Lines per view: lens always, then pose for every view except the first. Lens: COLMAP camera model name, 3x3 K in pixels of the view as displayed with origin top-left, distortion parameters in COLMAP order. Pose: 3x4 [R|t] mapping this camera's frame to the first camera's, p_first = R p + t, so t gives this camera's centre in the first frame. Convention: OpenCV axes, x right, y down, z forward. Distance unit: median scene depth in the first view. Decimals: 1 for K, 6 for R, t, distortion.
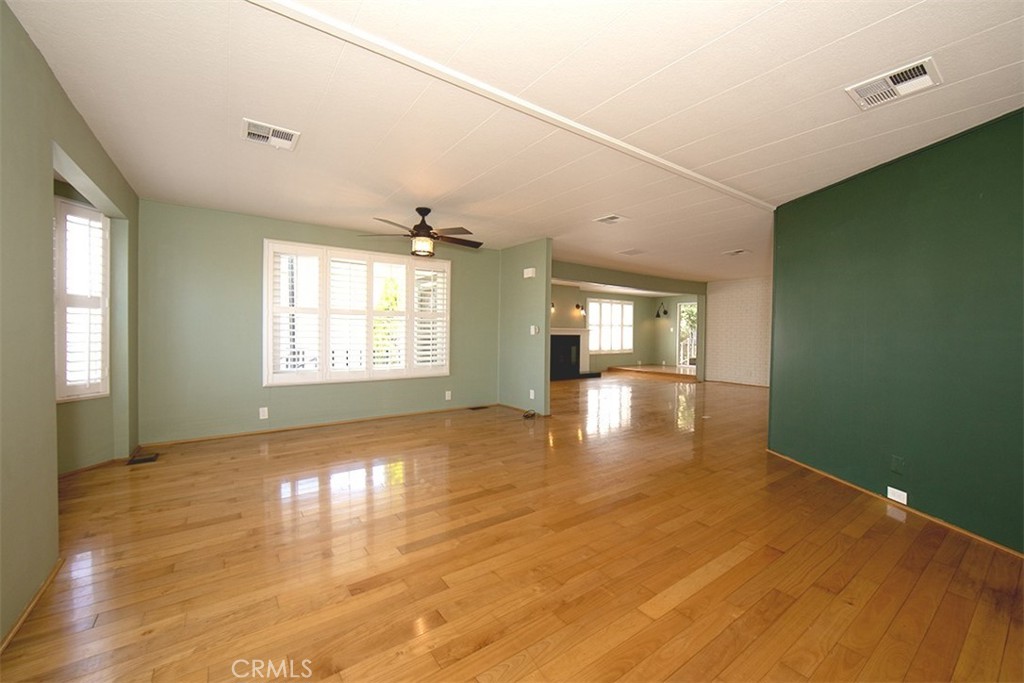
lens RADIAL K [[403.1, 0, 514.4], [0, 403.1, 341.9], [0, 0, 1]] dist [0.000526, 0.000667]
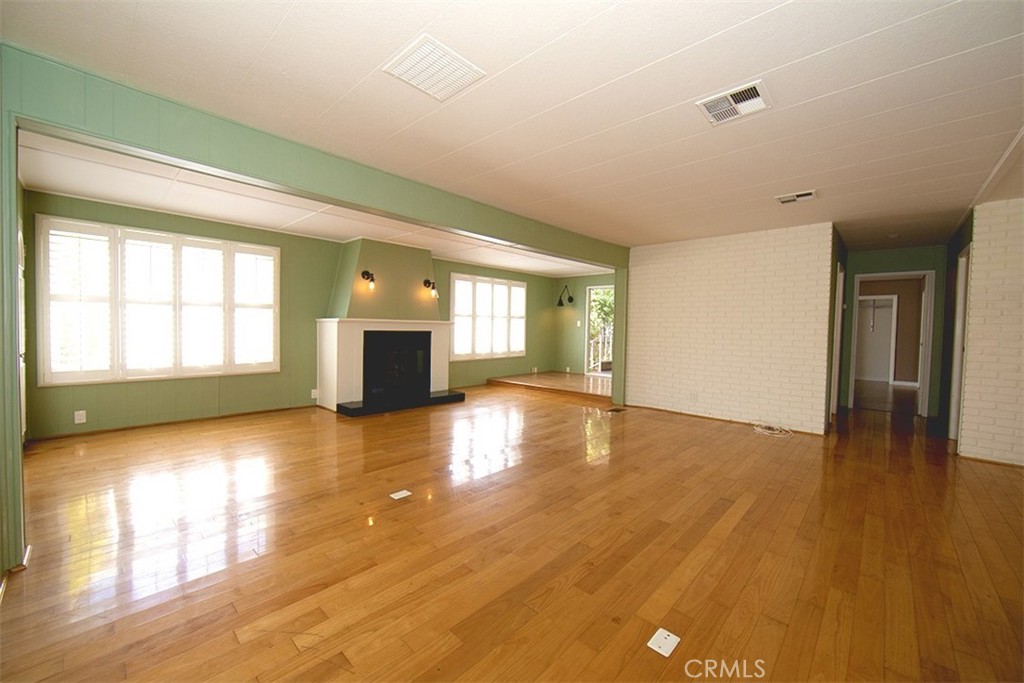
lens RADIAL K [[403.1, 0, 511.3], [0, 403.1, 338.4], [0, 0, 1]] dist [0.000526, 0.000667]
pose [[0.981539, 0.001865, 0.191254, 0.141477], [-0.003743, 0.999948, 0.009457, -0.010716], [-0.191227, -0.009998, 0.981495, 0.332464]]
